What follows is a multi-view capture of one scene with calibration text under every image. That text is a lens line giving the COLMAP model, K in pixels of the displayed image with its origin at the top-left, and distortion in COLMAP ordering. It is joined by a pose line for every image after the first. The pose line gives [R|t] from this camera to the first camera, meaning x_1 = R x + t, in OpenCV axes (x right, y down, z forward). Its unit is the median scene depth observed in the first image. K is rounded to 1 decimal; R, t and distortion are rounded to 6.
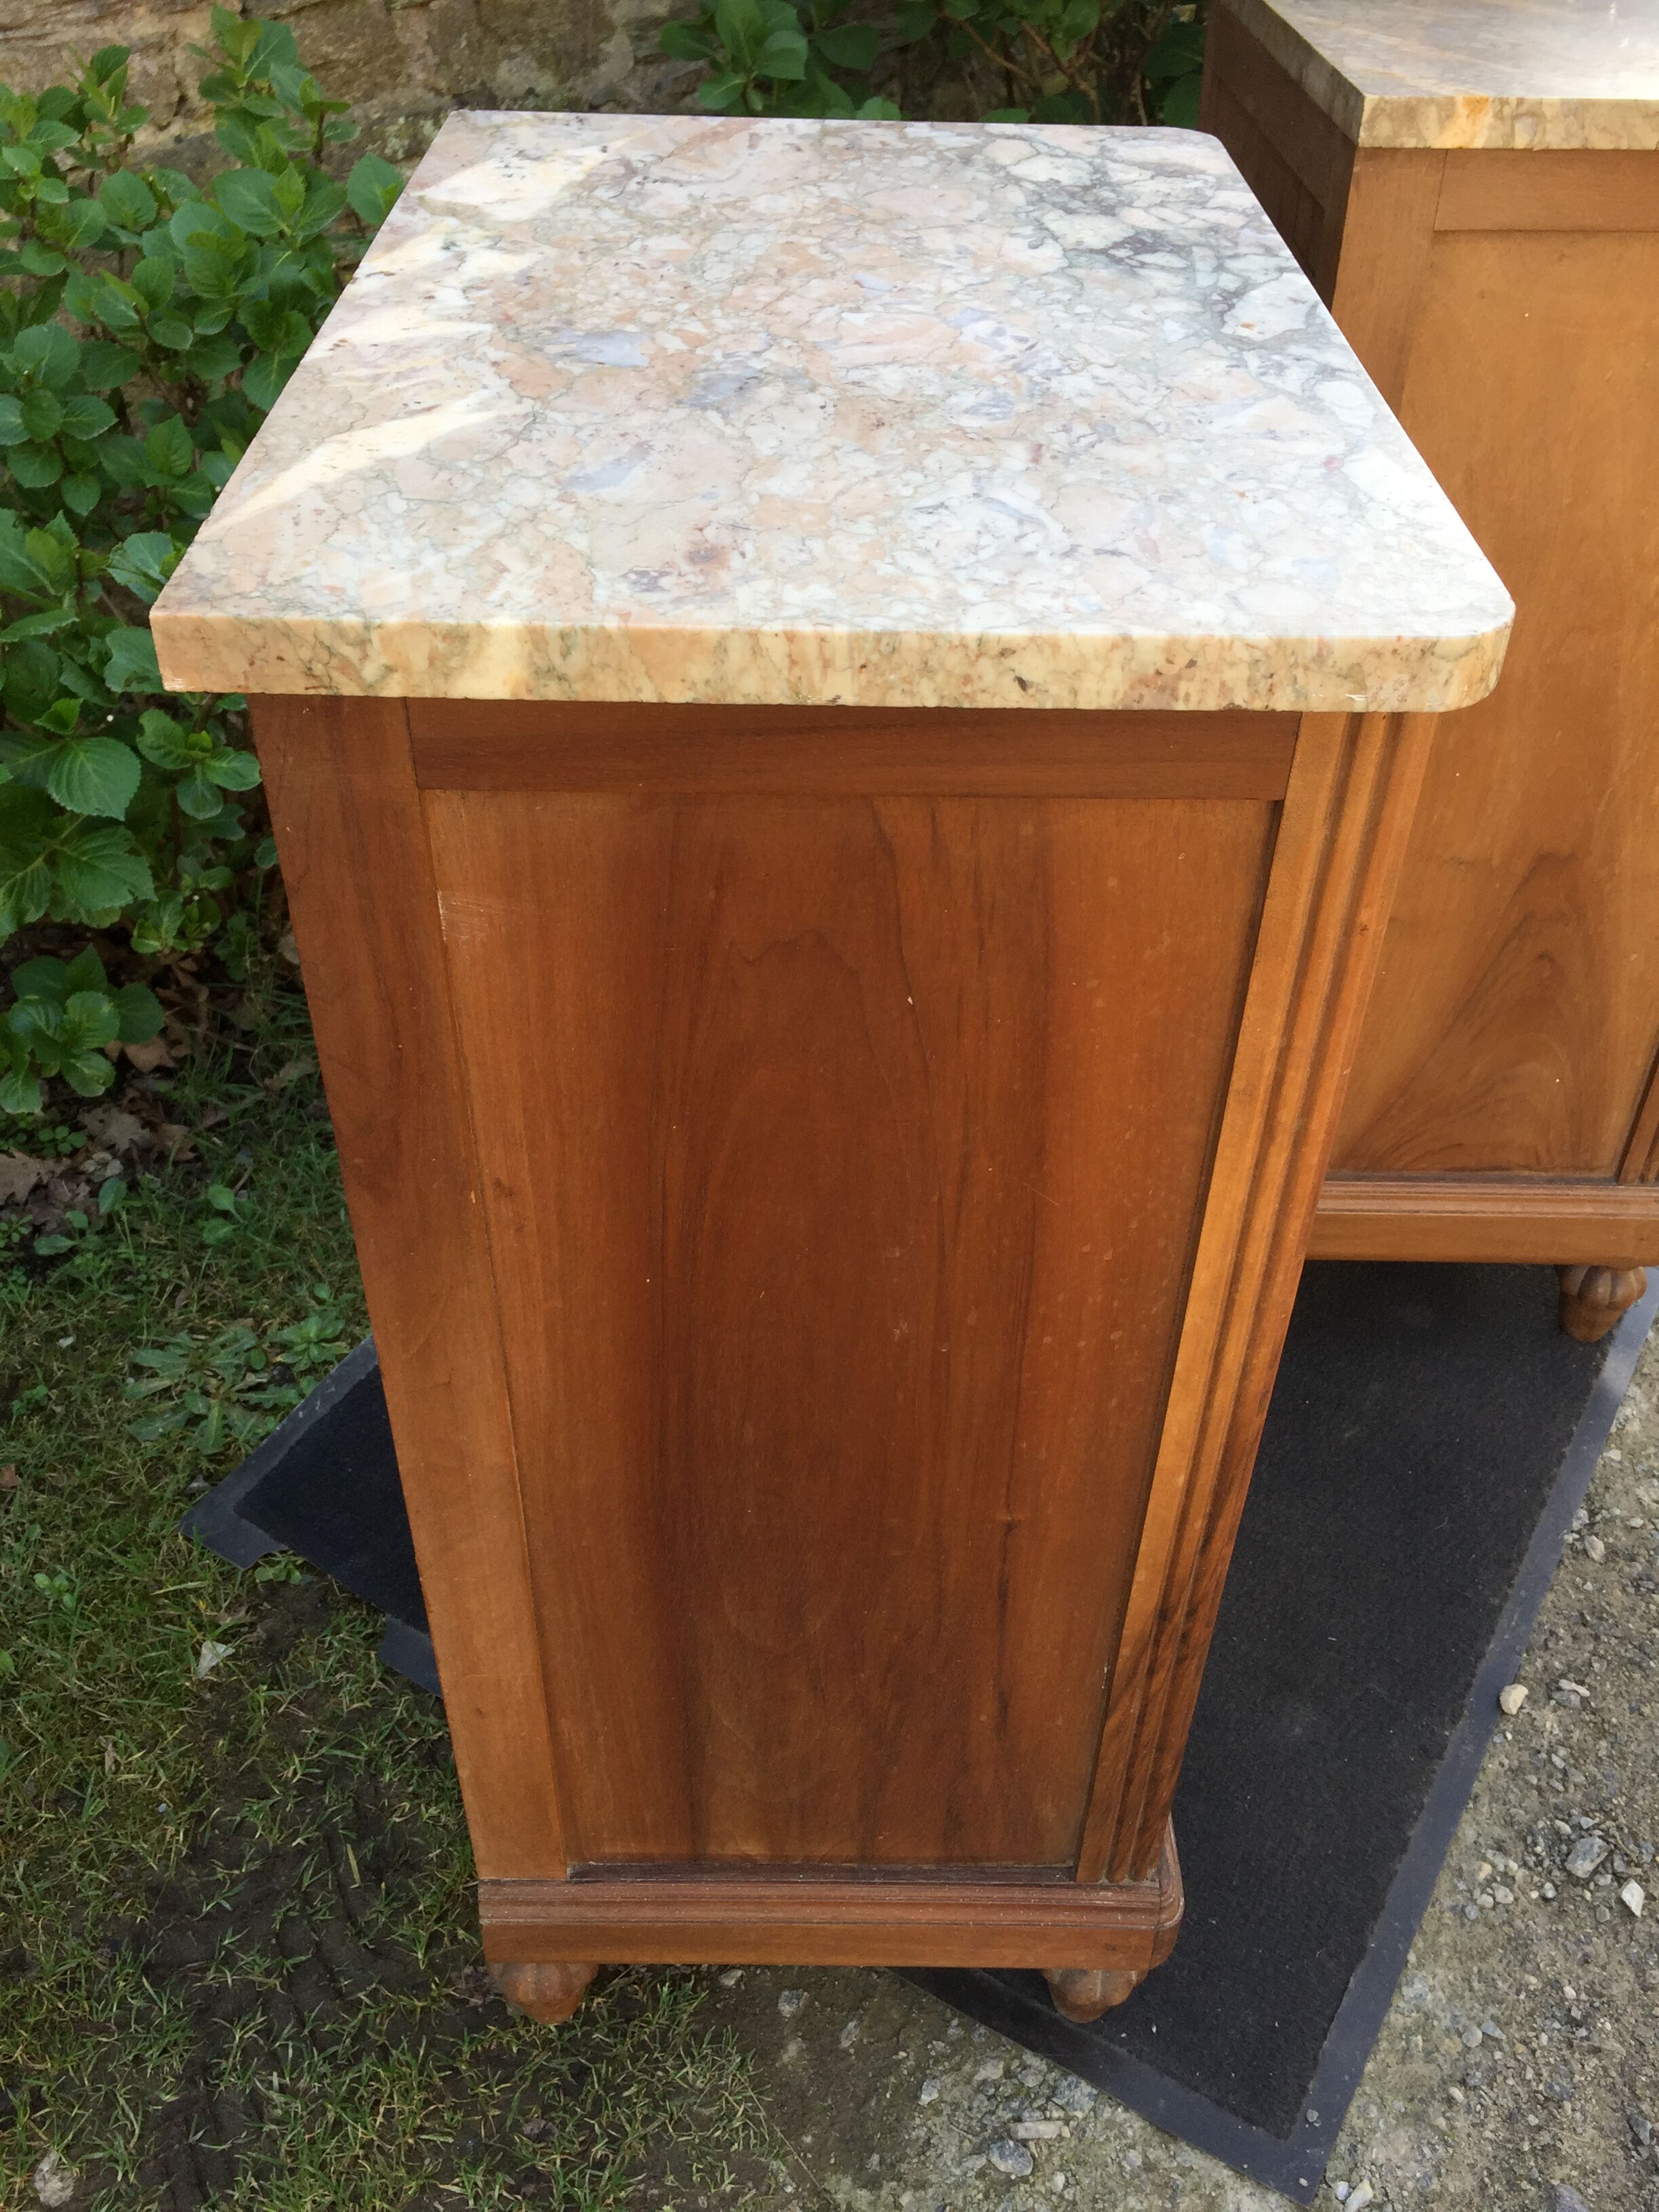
lens RADIAL K [[1896.5, 0, 837.0], [0, 1896.5, 1112.3], [0, 0, 1]] dist [0.078640, -0.106188]
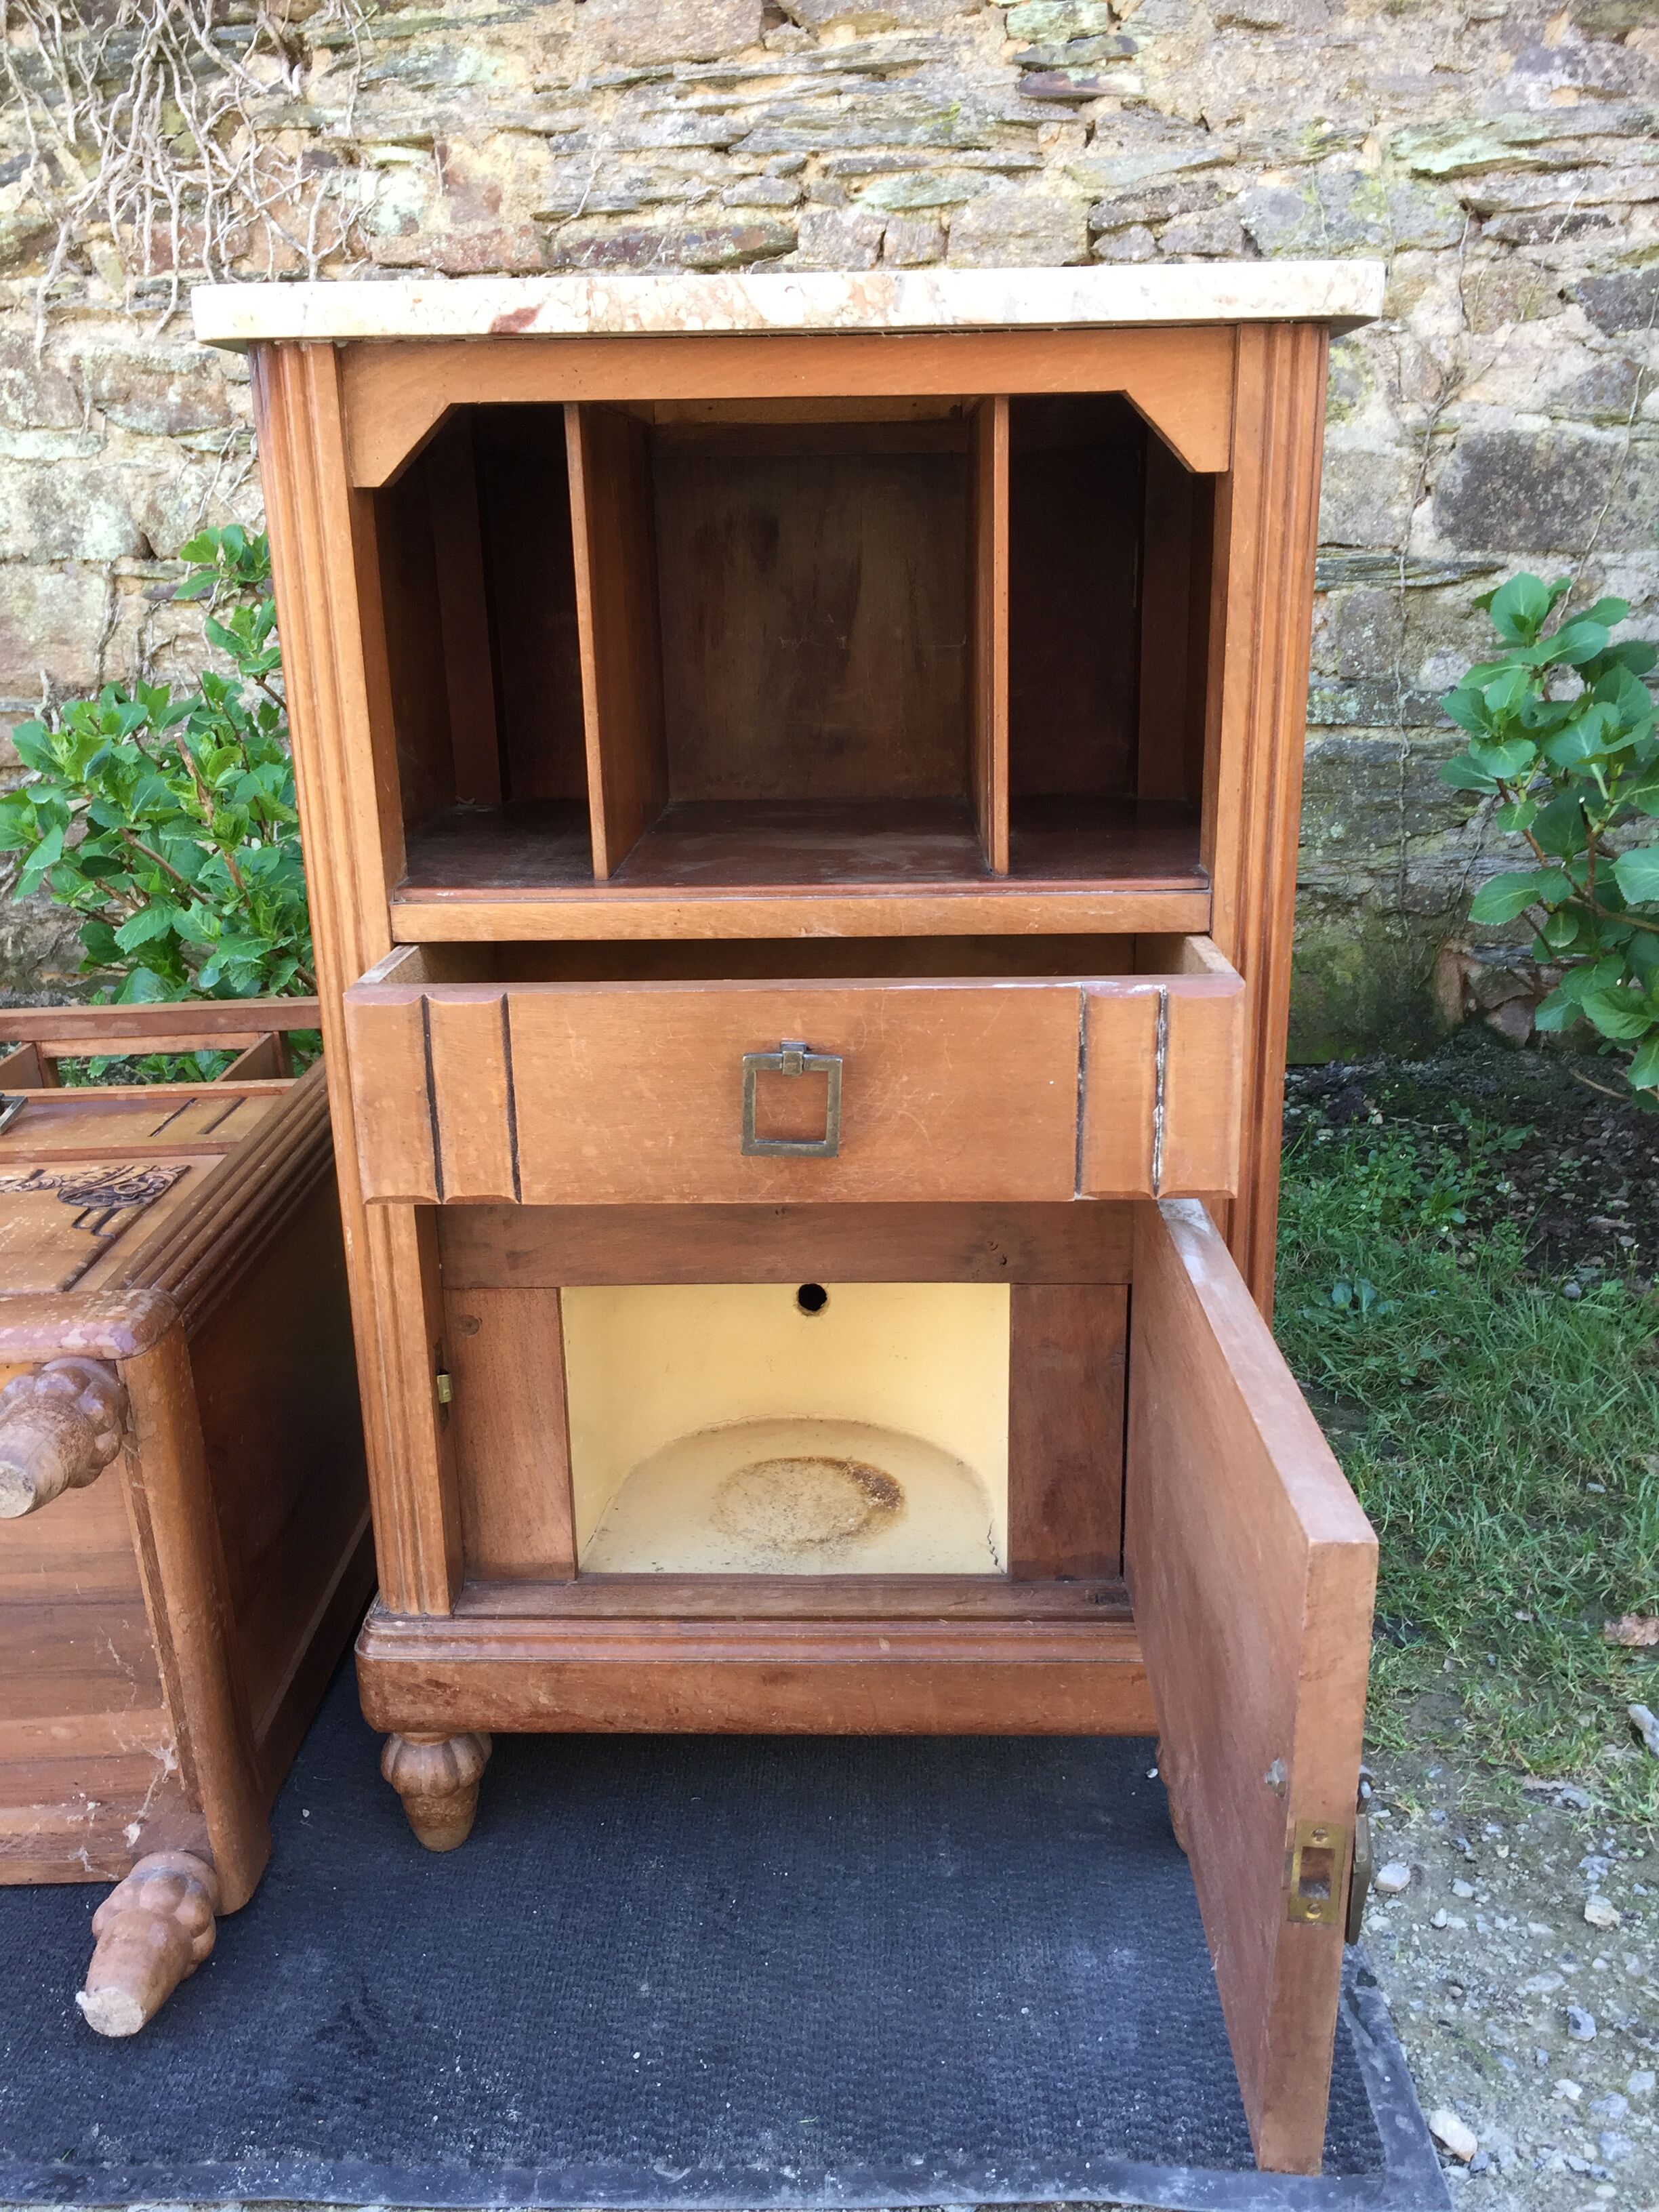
lens RADIAL K [[1896.5, 0, 833.7], [0, 1896.5, 1112.5], [0, 0, 1]] dist [0.078640, -0.106188]
pose [[0.495242, 0.248134, -0.832565, 1.271228], [-0.526390, 0.848098, -0.060354, -0.304054], [0.691121, 0.468144, 0.550629, 0.837815]]
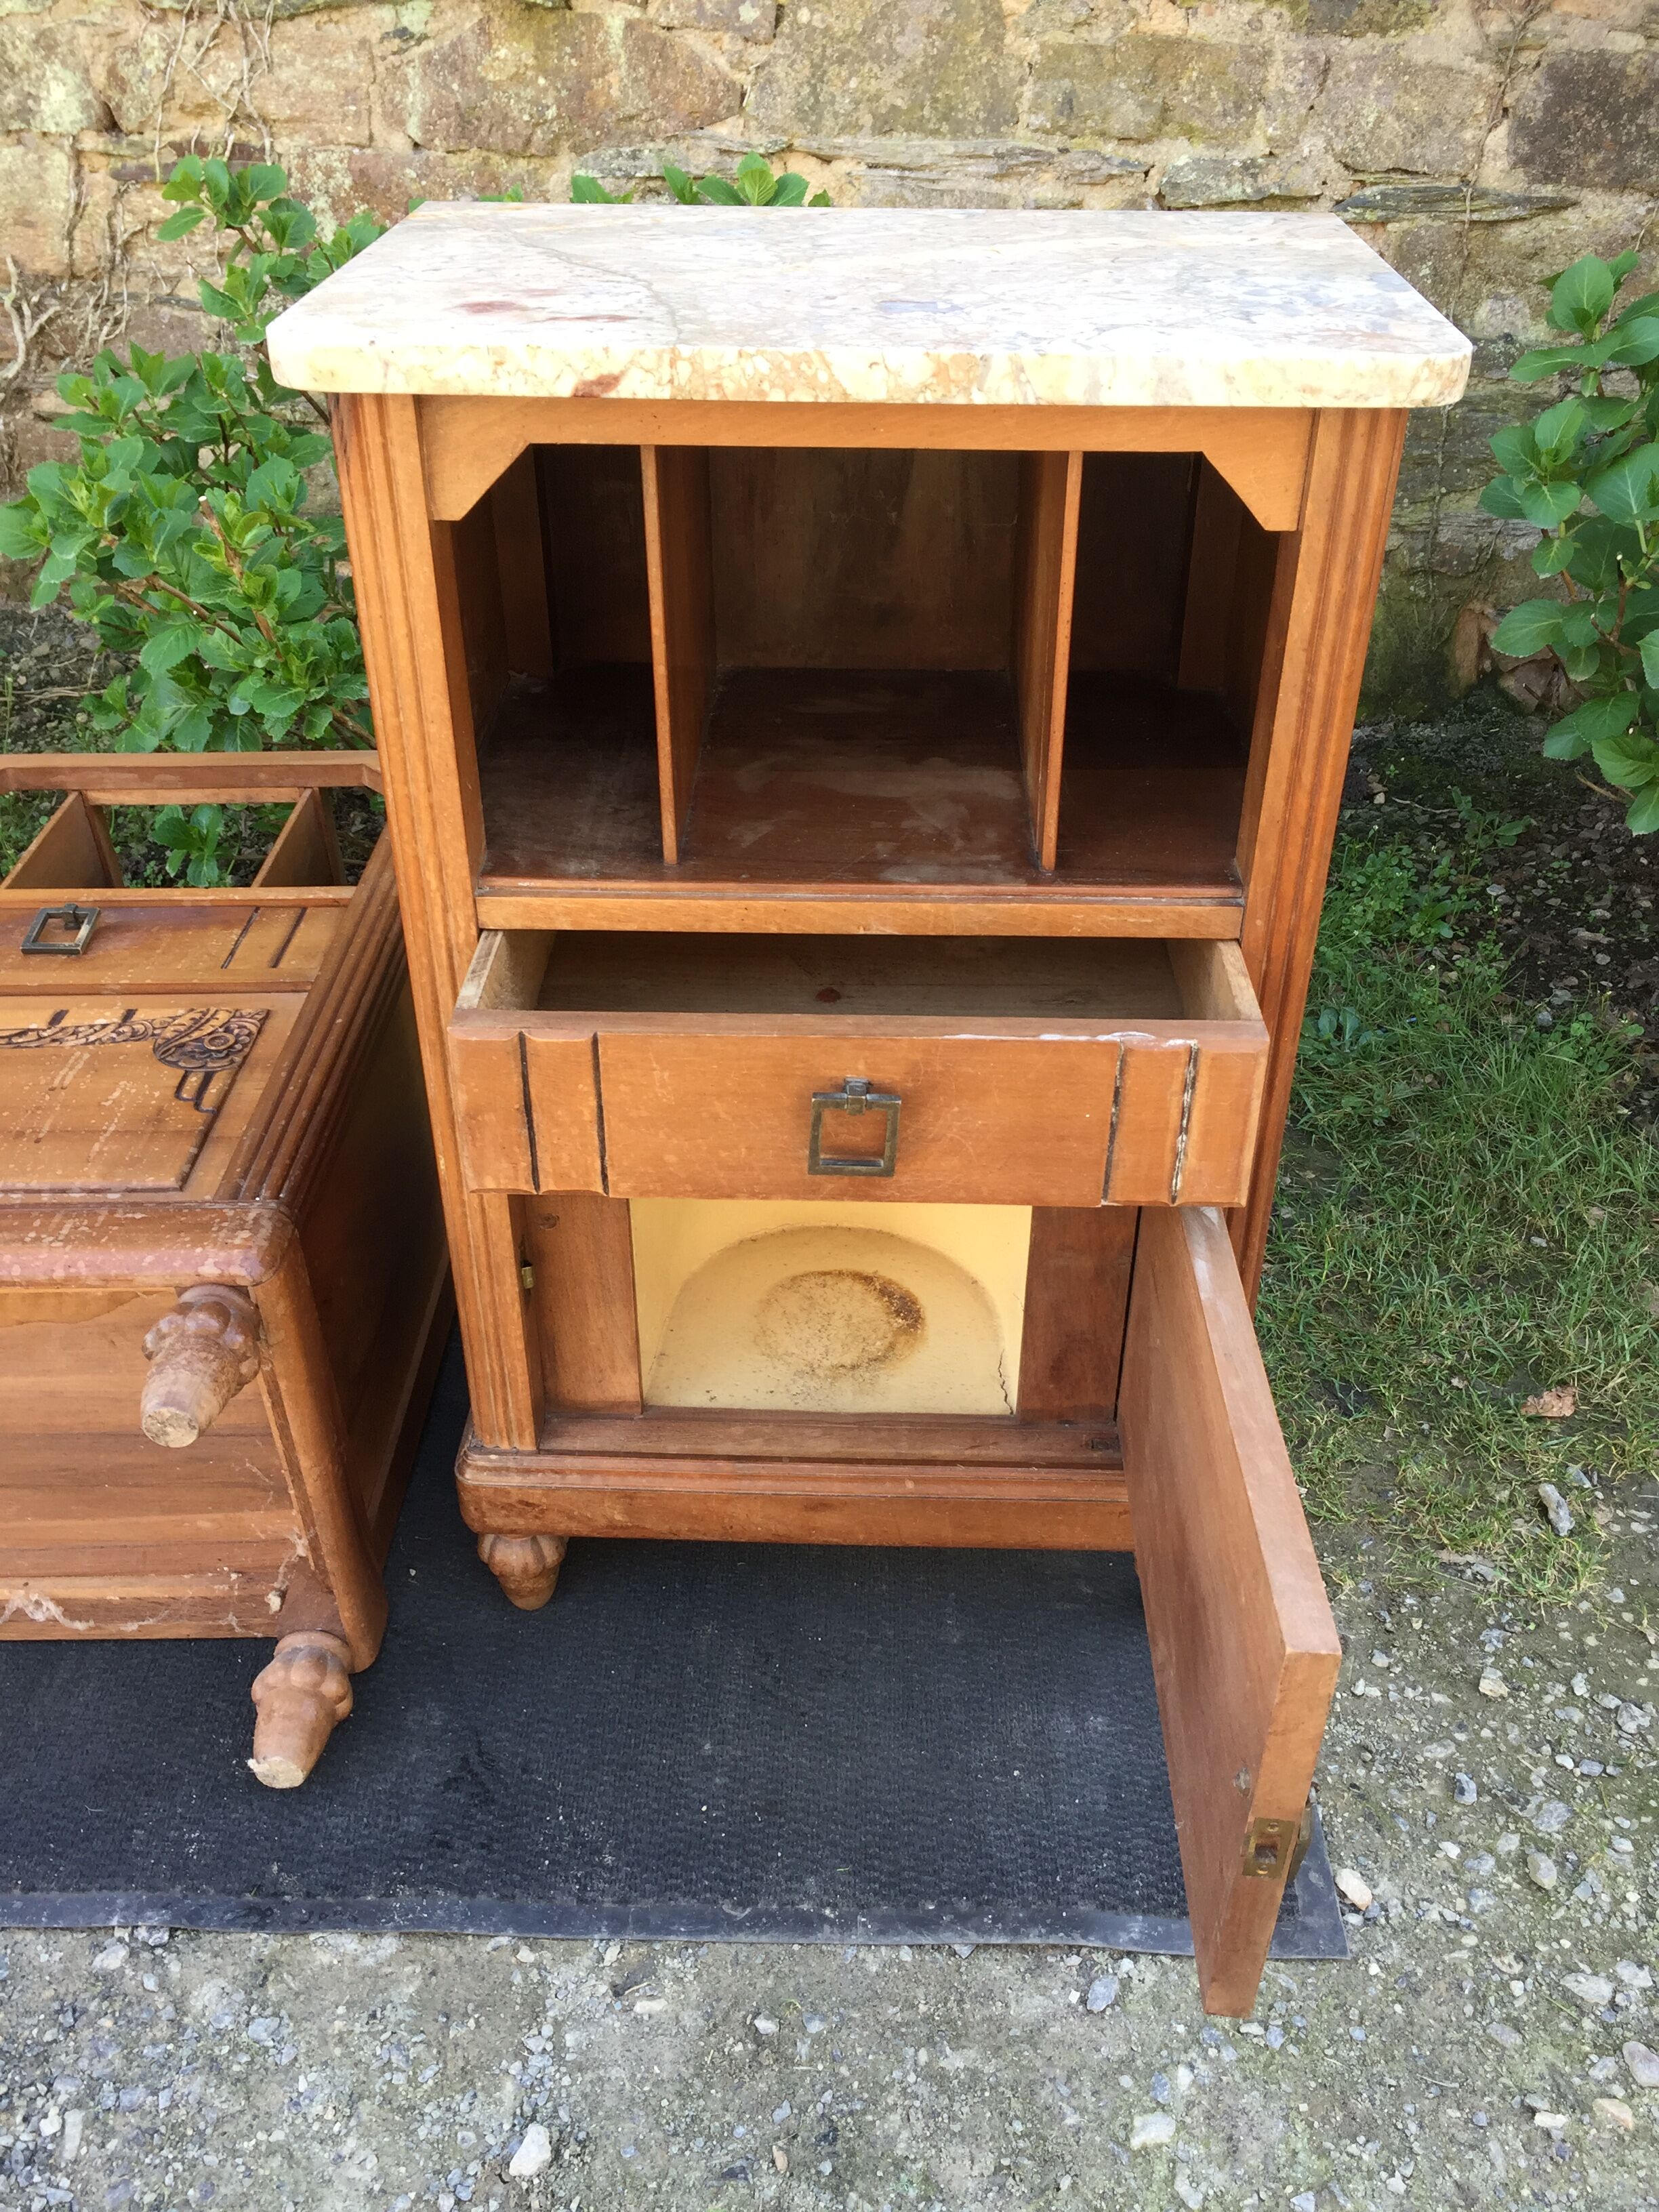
lens RADIAL K [[1896.5, 0, 833.0], [0, 1896.5, 1112.2], [0, 0, 1]] dist [0.078640, -0.106188]
pose [[0.496848, 0.486888, -0.718388, 1.225745], [-0.543026, 0.820135, 0.180281, -0.513227], [0.676952, 0.300531, 0.671876, 0.652508]]
